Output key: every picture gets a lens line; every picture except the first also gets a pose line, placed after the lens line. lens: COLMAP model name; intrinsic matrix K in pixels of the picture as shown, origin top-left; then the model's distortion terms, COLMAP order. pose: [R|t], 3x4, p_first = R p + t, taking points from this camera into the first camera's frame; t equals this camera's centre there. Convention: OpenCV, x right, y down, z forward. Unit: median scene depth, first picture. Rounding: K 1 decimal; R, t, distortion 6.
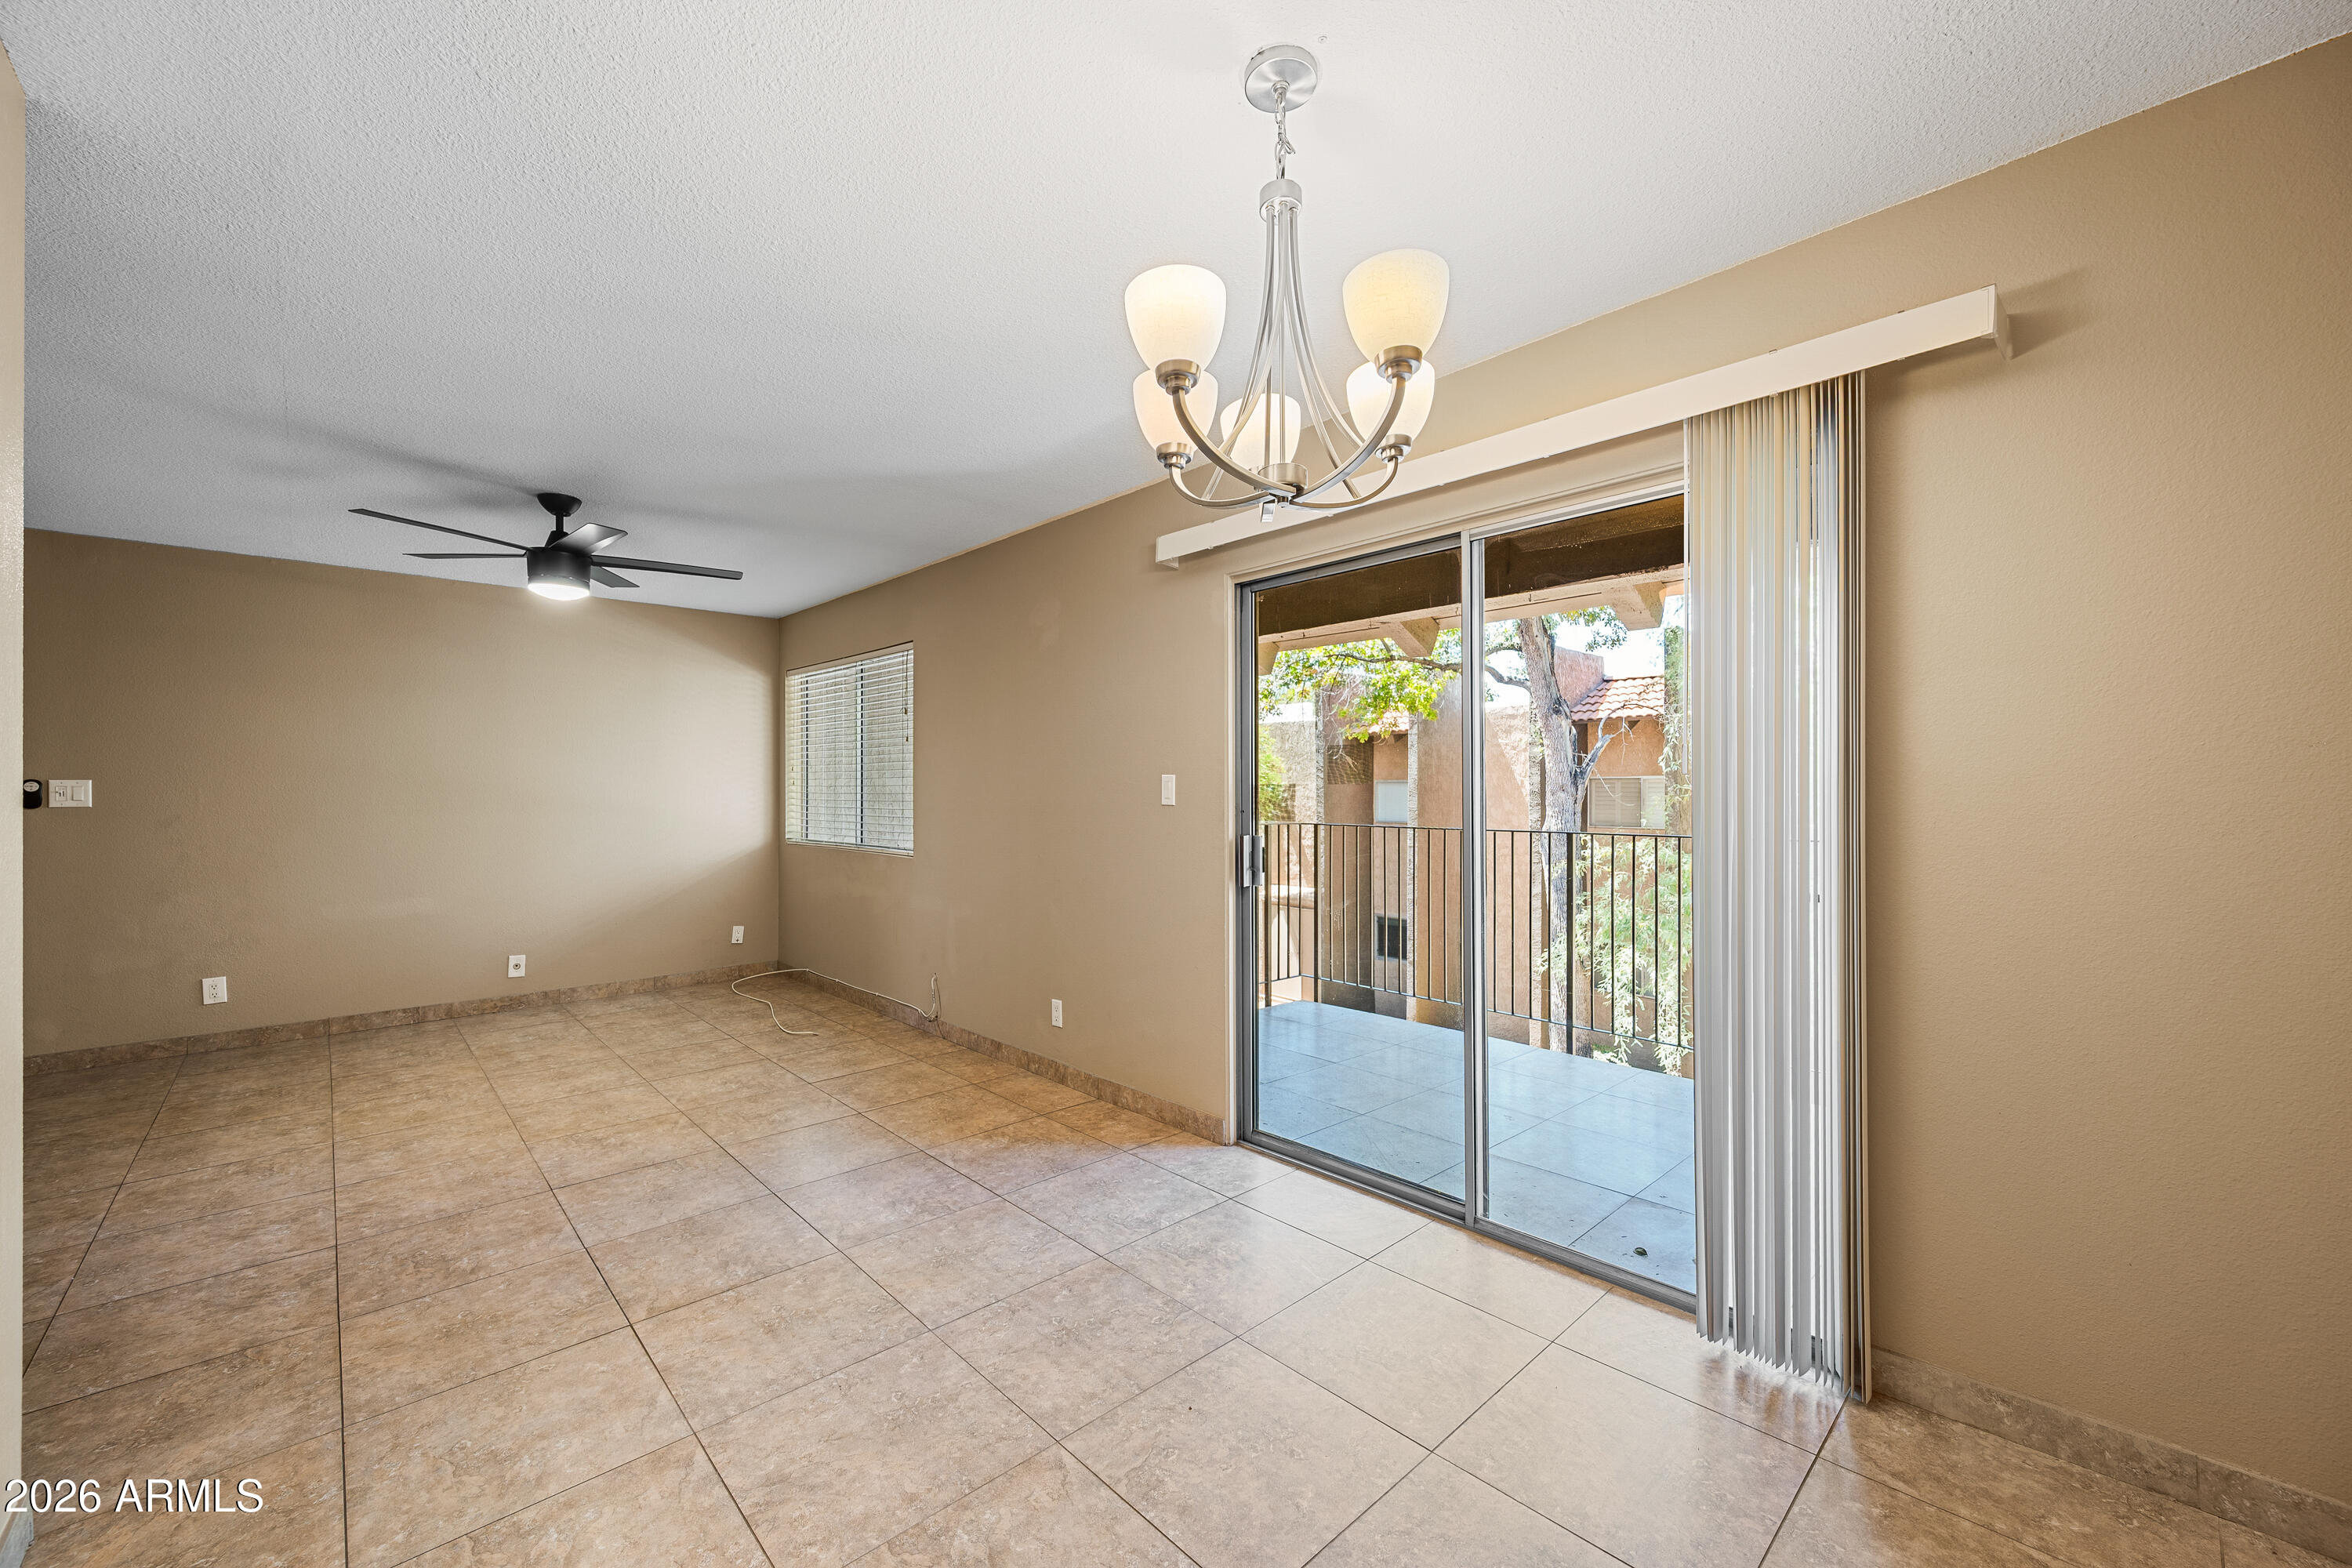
lens RADIAL K [[920.3, 0, 1176.2], [0, 920.3, 791.4], [0, 0, 1]] dist [-0.001998, -0.000563]
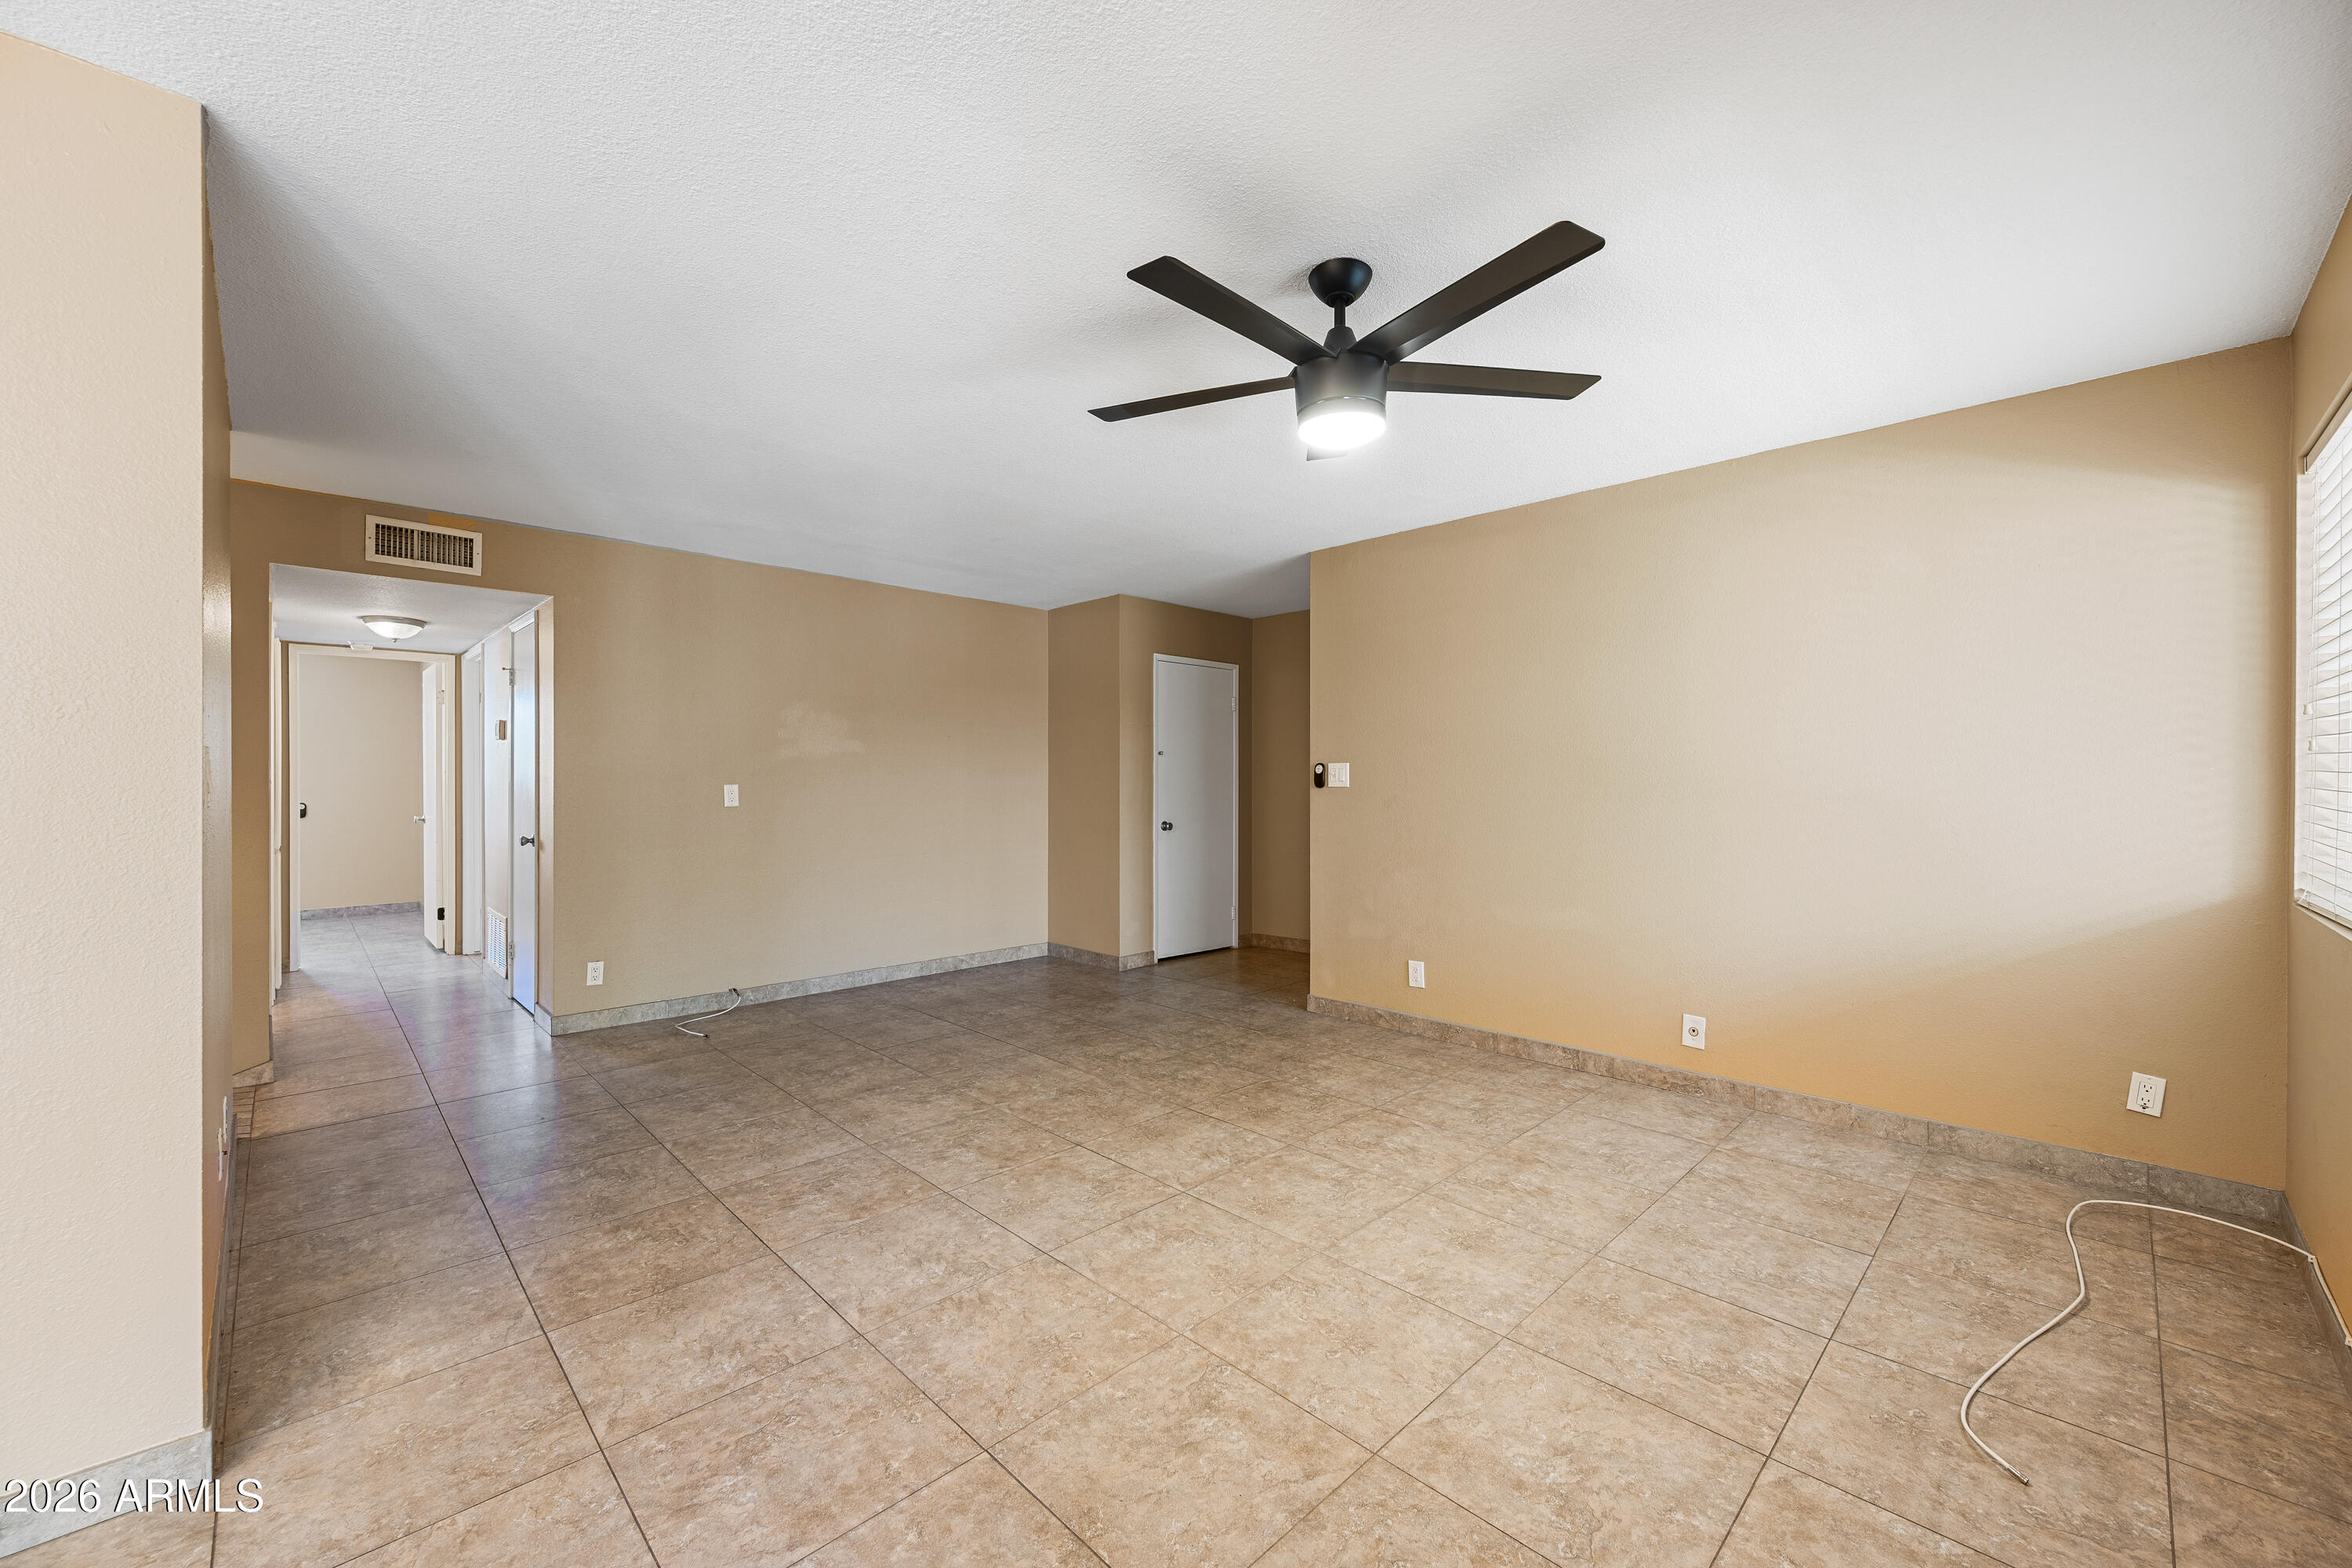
lens RADIAL K [[920.3, 0, 1176.2], [0, 920.3, 791.4], [0, 0, 1]] dist [-0.001998, -0.000563]
pose [[0.022104, 0.015358, -0.999638, -0.078716], [-0.000216, 0.999882, 0.015357, 0.005871], [0.999756, -0.000124, 0.022104, 0.854372]]
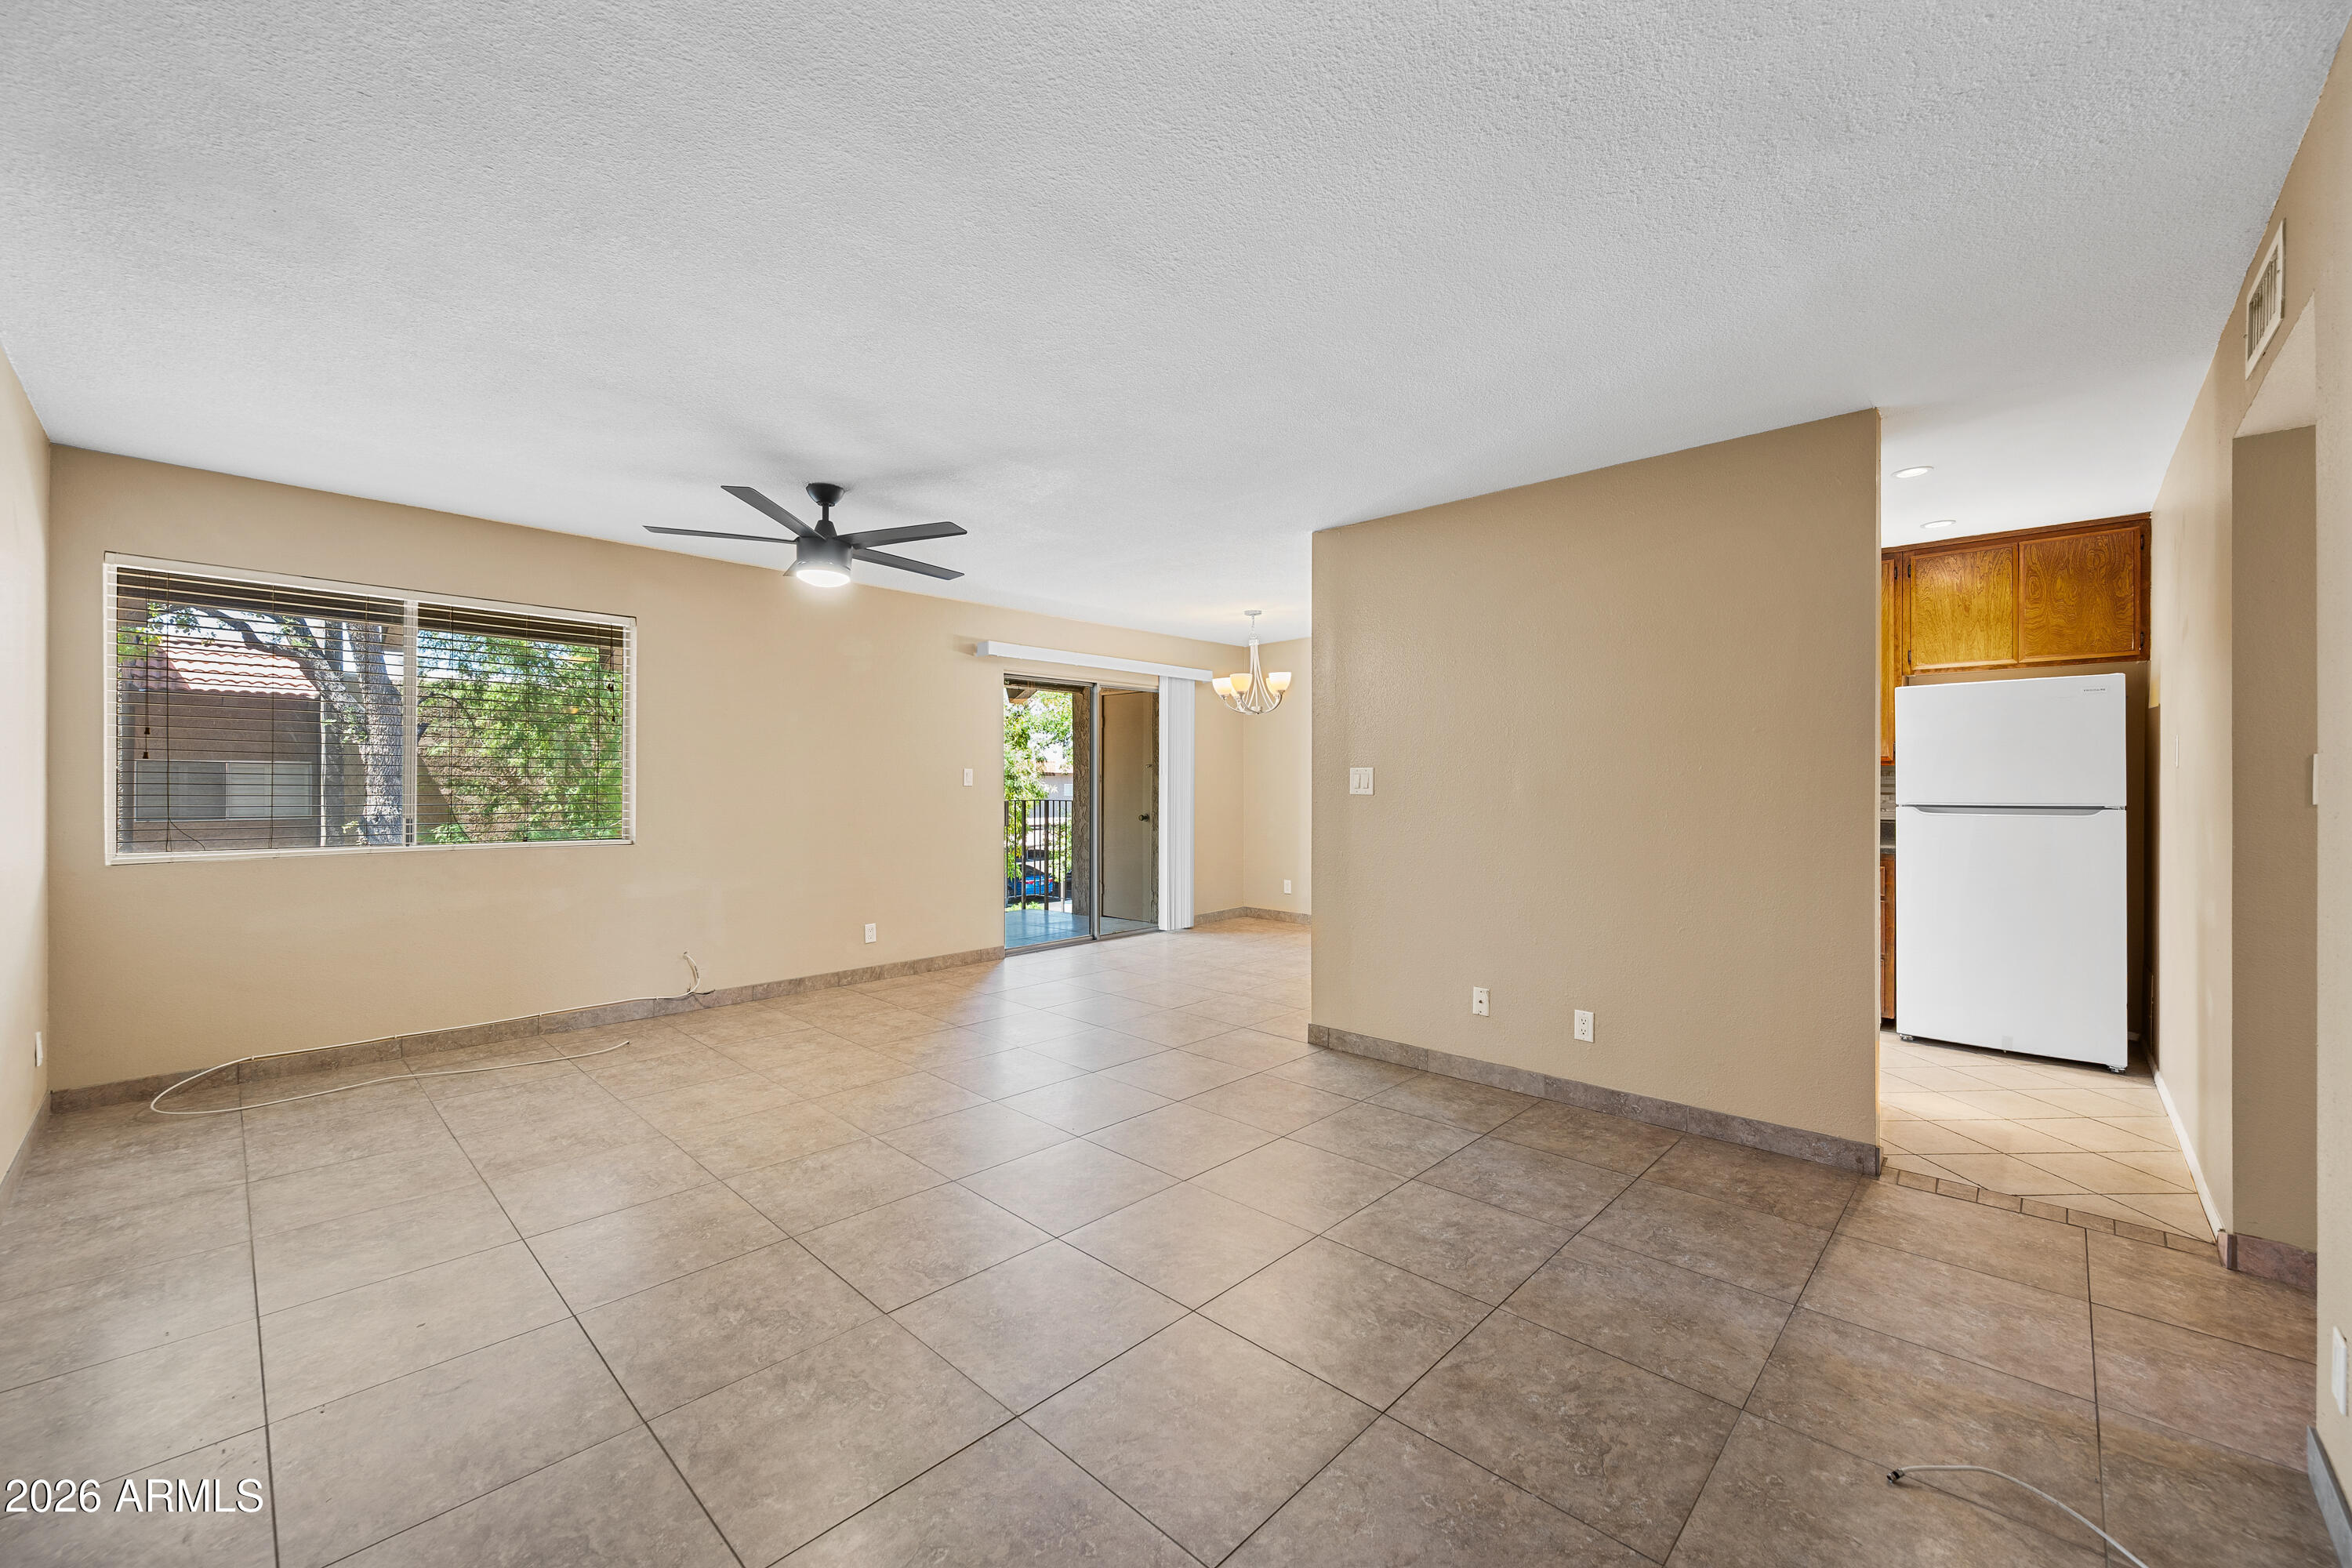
lens RADIAL K [[920.3, 0, 1176.2], [0, 920.3, 791.4], [0, 0, 1]] dist [-0.001998, -0.000563]
pose [[-0.058987, -0.007183, 0.998233, -1.663960], [-0.002901, 0.999971, 0.007024, 0.011313], [-0.998255, -0.002482, -0.059006, 0.647689]]
